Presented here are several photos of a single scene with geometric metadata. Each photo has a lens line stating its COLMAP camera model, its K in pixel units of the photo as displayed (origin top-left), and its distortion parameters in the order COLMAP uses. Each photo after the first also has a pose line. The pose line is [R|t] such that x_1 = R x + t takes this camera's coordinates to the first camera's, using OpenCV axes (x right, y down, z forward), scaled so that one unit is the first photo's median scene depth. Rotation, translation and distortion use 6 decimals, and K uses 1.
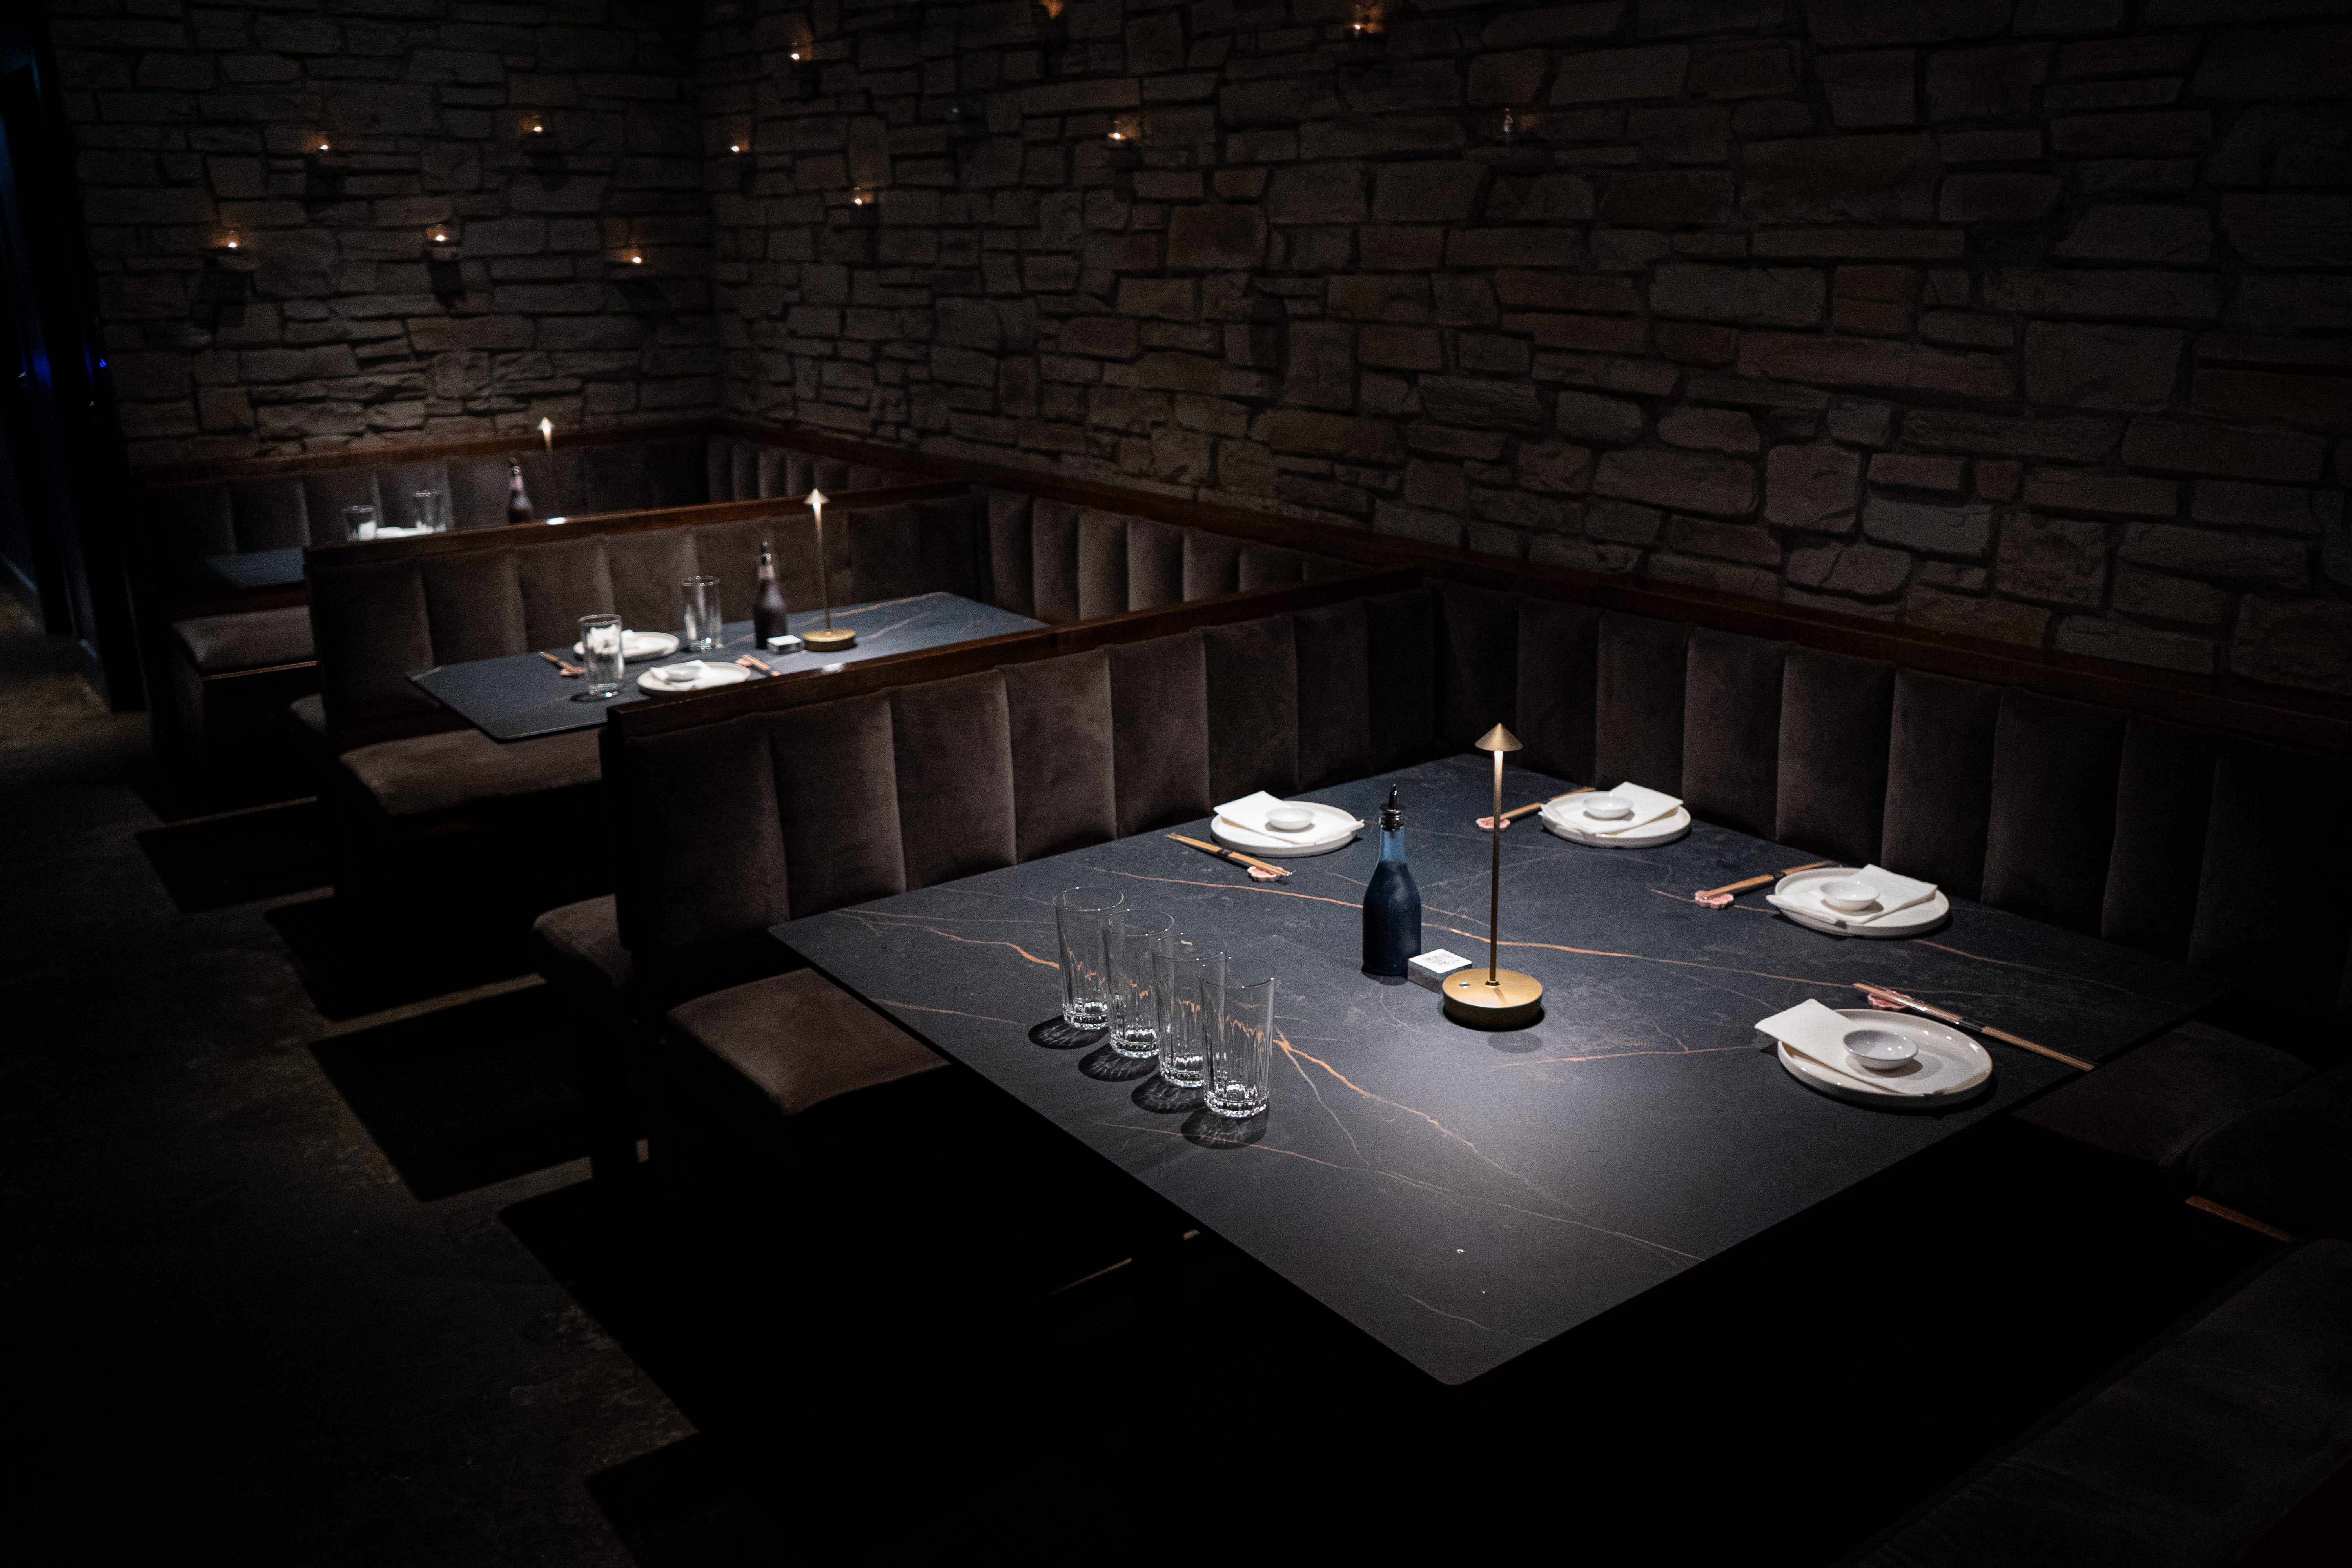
lens RADIAL K [[1898.2, 0, 1186.6], [0, 1898.2, 776.3], [0, 0, 1]] dist [0.002203, 0.006622]
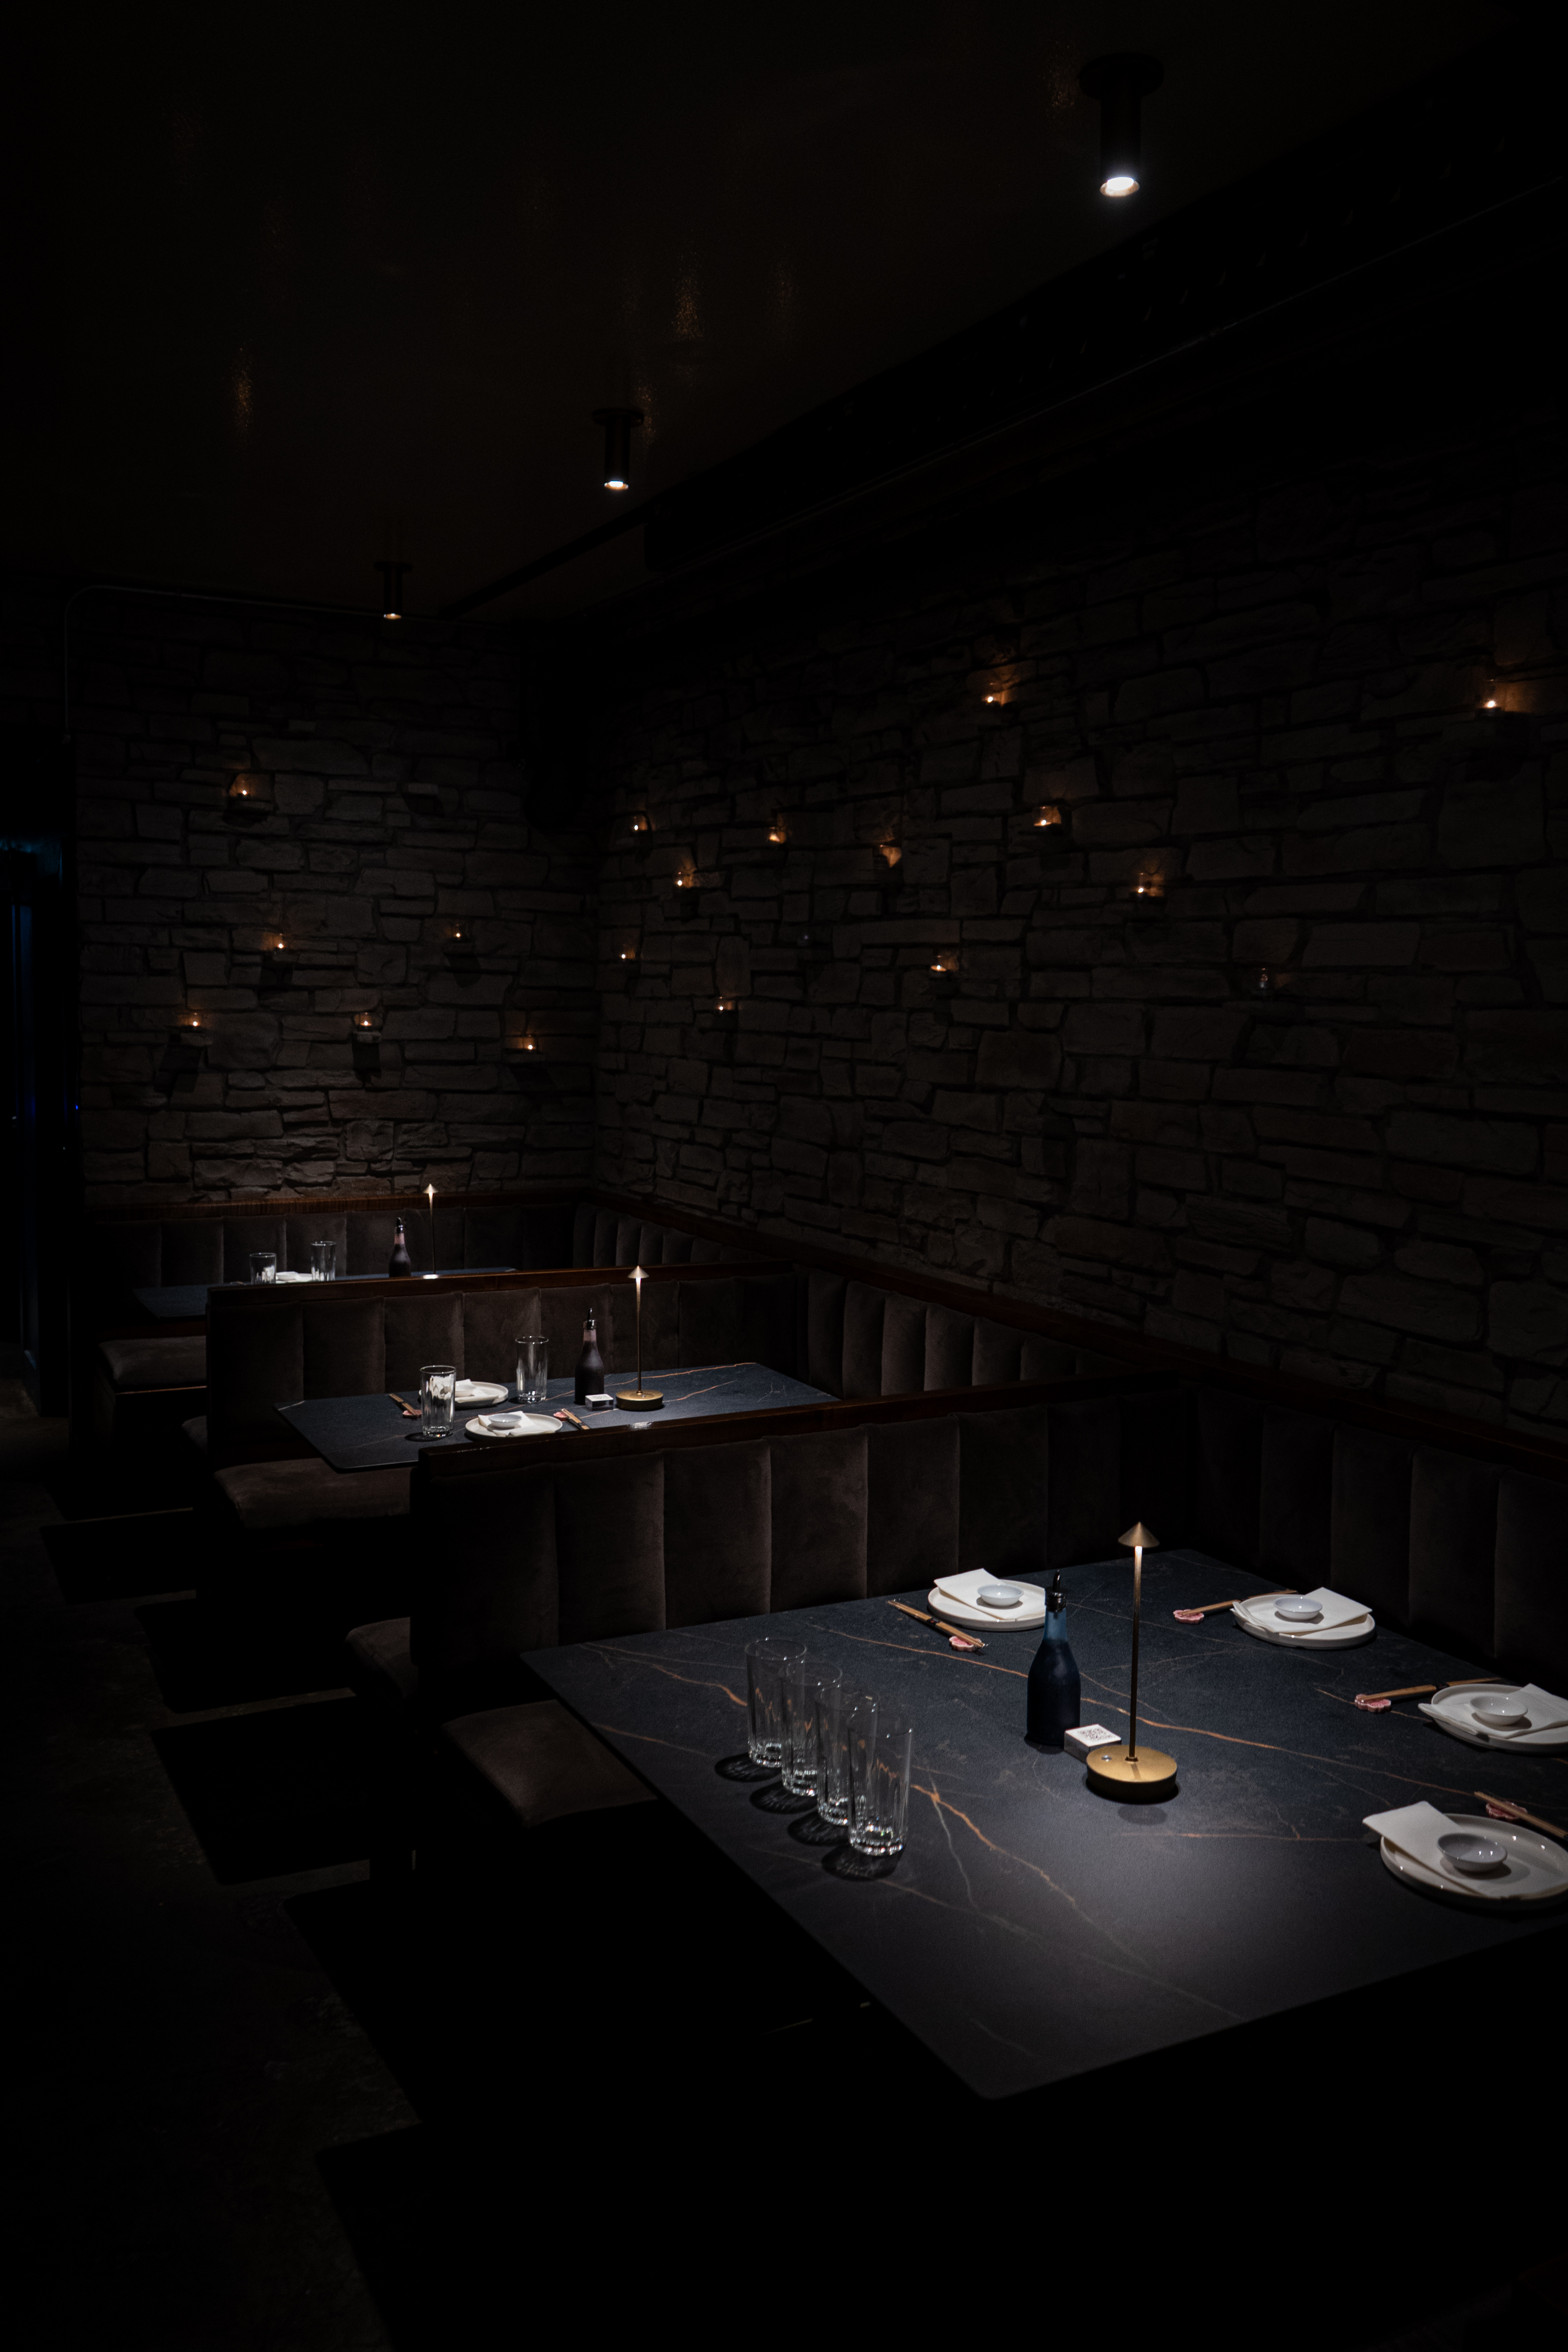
lens RADIAL K [[1898.2, 0, 789.4], [0, 1898.2, 1173.7], [0, 0, 1]] dist [0.002203, 0.006622]
pose [[0.986844, 0.049667, -0.153855, 0.065013], [-0.078085, 0.979712, -0.184575, -0.003261], [0.141566, 0.194161, 0.970701, -0.096093]]
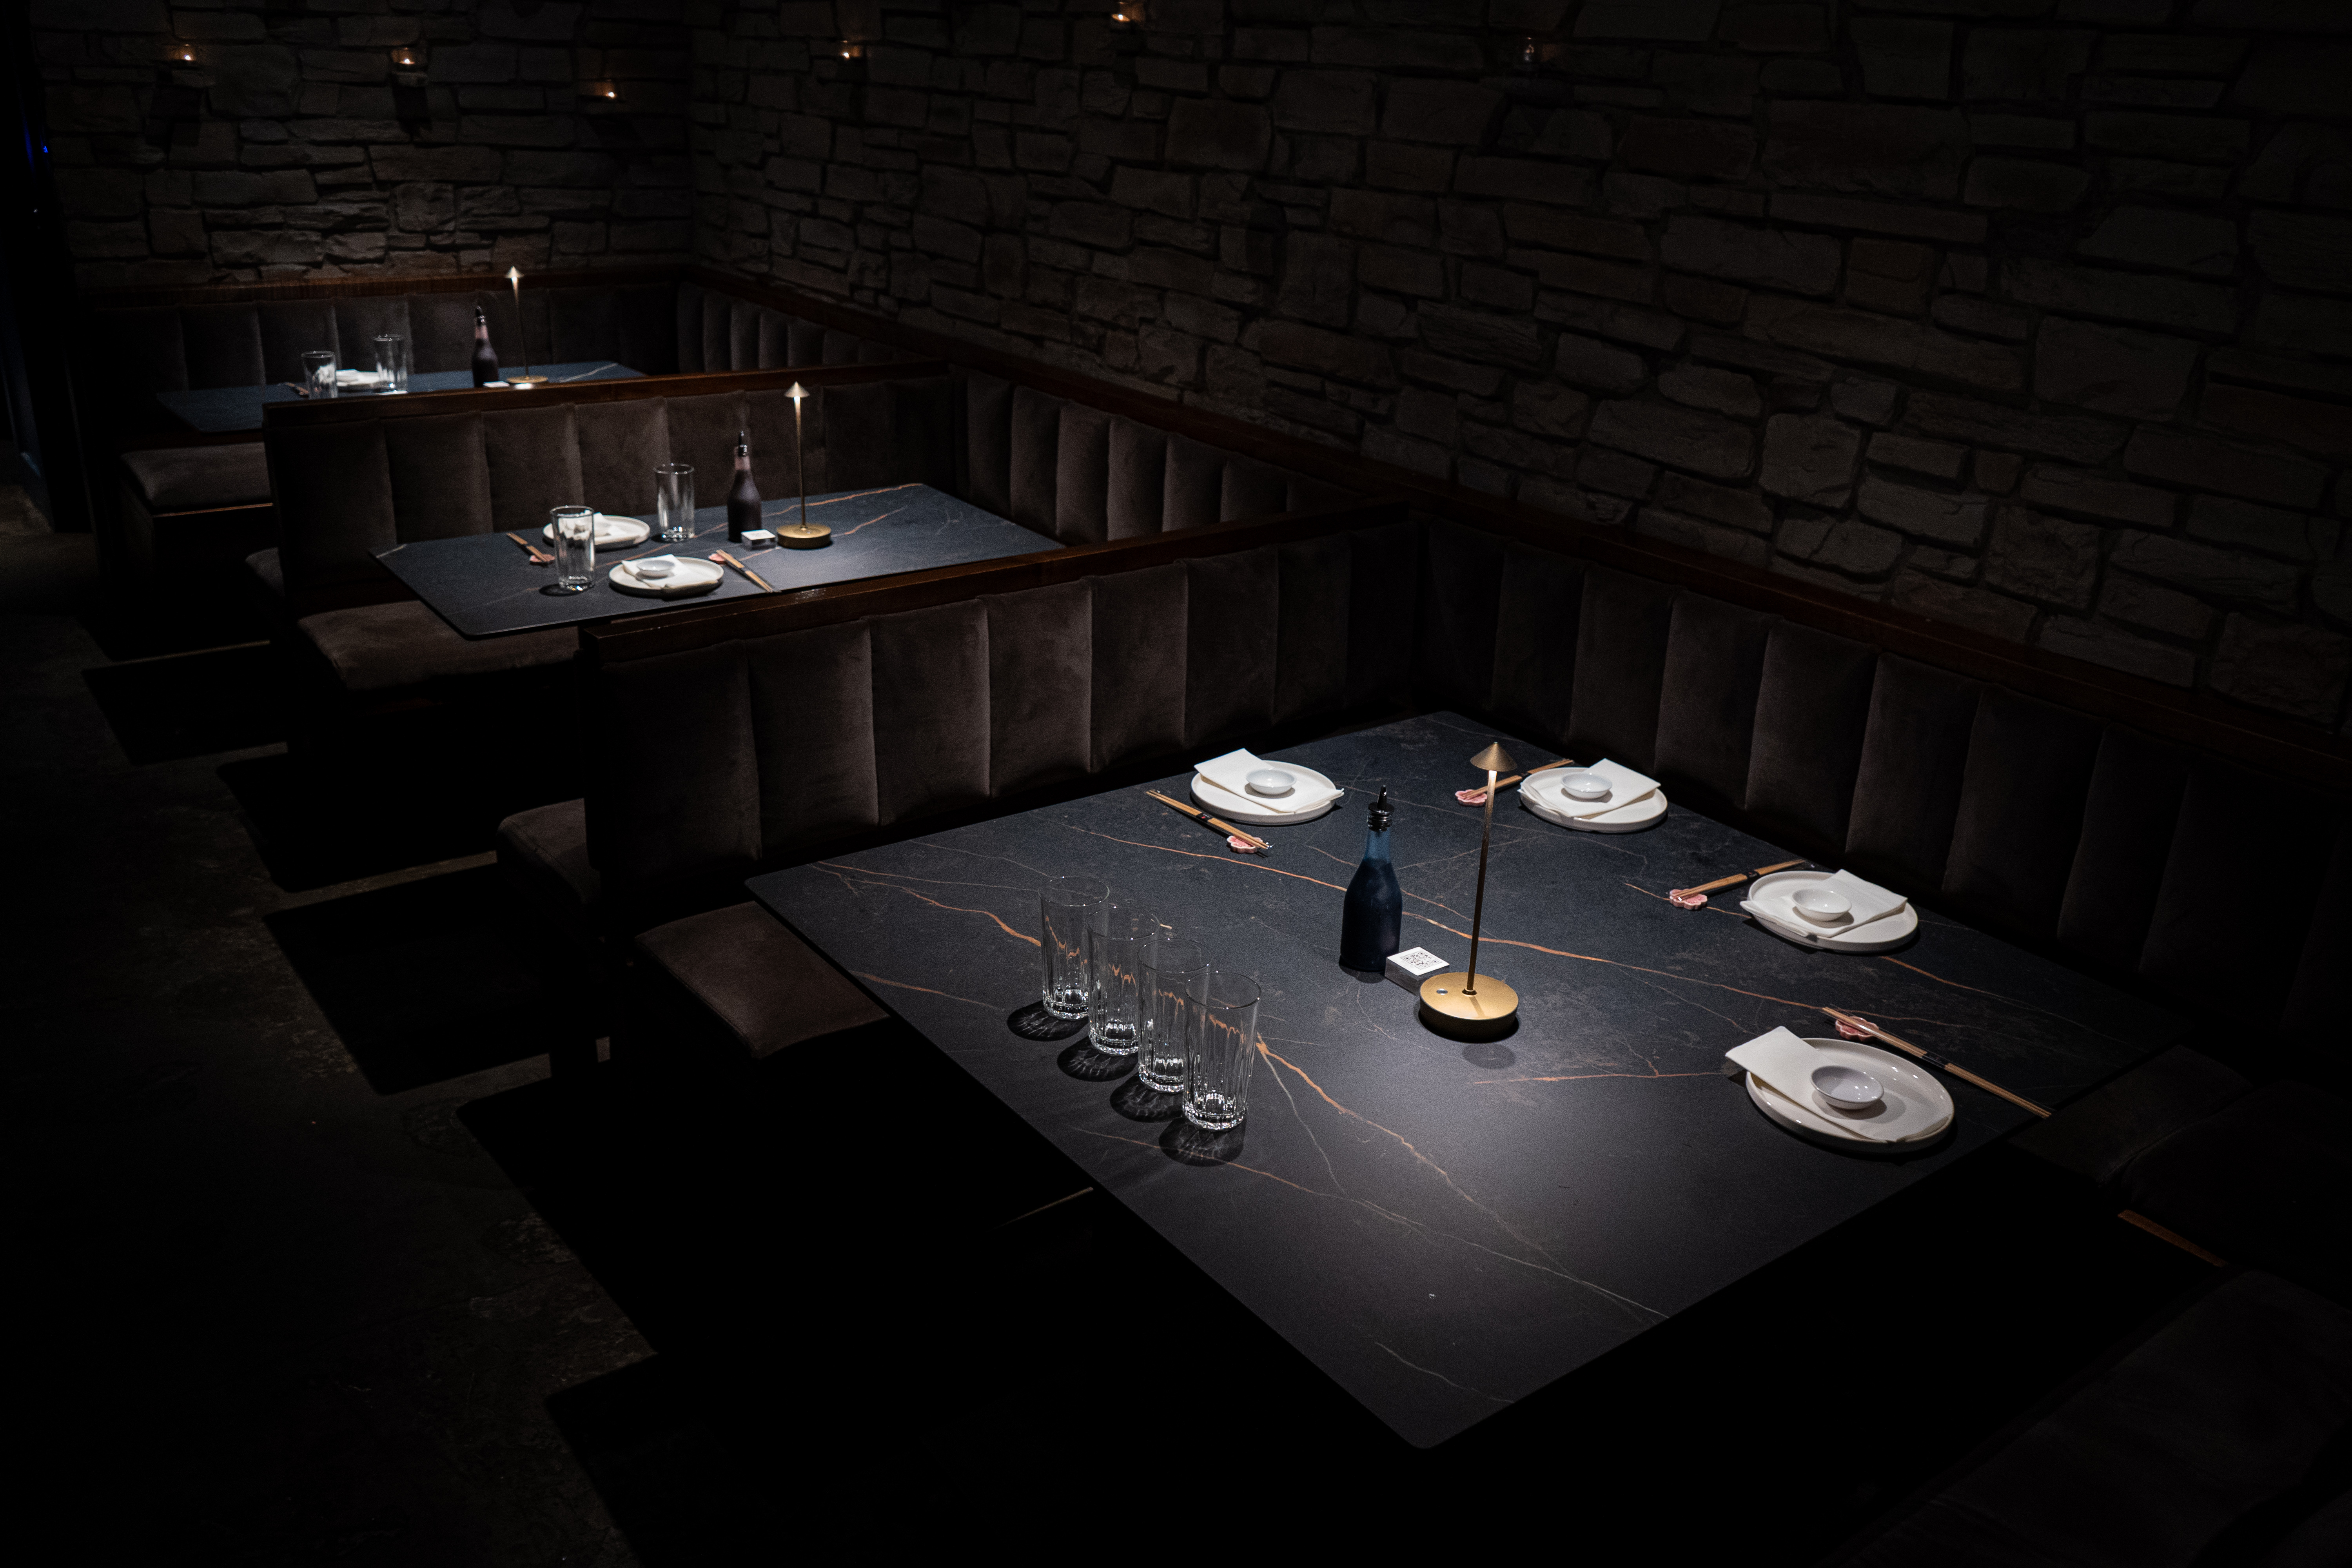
lens RADIAL K [[1898.2, 0, 1184.0], [0, 1898.2, 770.3], [0, 0, 1]] dist [0.002203, 0.006622]
pose [[0.998181, 0.052867, 0.028965, -0.014309], [-0.055170, 0.994809, 0.085507, -0.047672], [-0.024295, -0.086949, 0.995916, 0.004486]]
